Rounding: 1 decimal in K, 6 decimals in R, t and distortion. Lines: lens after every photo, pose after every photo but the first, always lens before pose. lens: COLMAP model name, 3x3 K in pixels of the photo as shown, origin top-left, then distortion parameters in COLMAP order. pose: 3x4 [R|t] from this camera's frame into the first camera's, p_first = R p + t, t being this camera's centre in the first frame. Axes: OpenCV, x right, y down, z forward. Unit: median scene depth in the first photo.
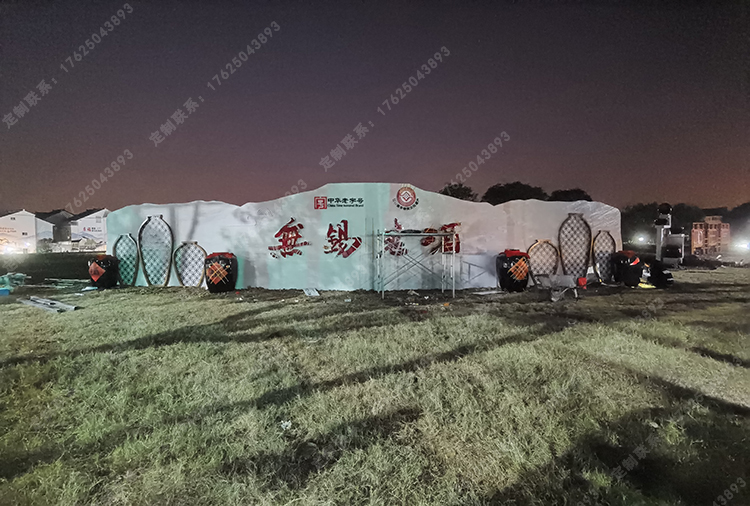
lens RADIAL K [[394.8, 0, 375.7], [0, 394.8, 251.7], [0, 0, 1]] dist [-0.002247, -0.000786]
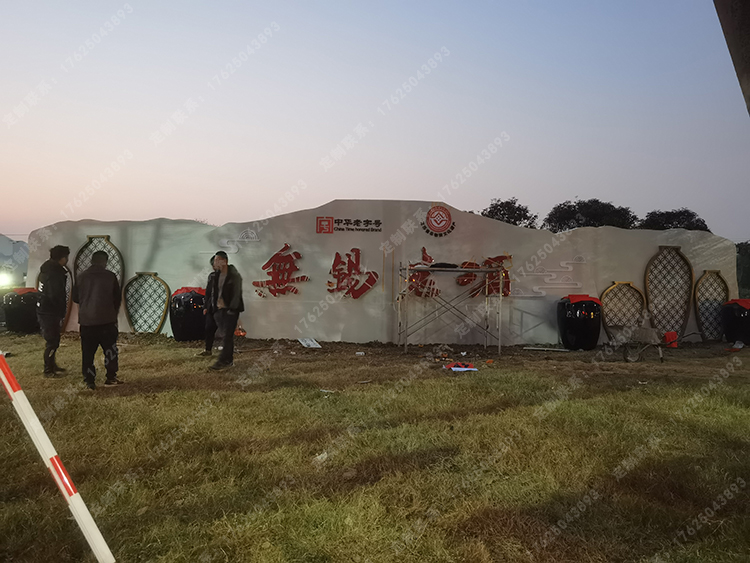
lens RADIAL K [[592.3, 0, 375.3], [0, 592.3, 279.0], [0, 0, 1]] dist [0.002965, 0.023882]
pose [[0.999531, 0.023674, -0.019429, -0.018201], [-0.024193, 0.999345, -0.026908, 0.007072], [0.018779, 0.027366, 0.999449, -0.122473]]
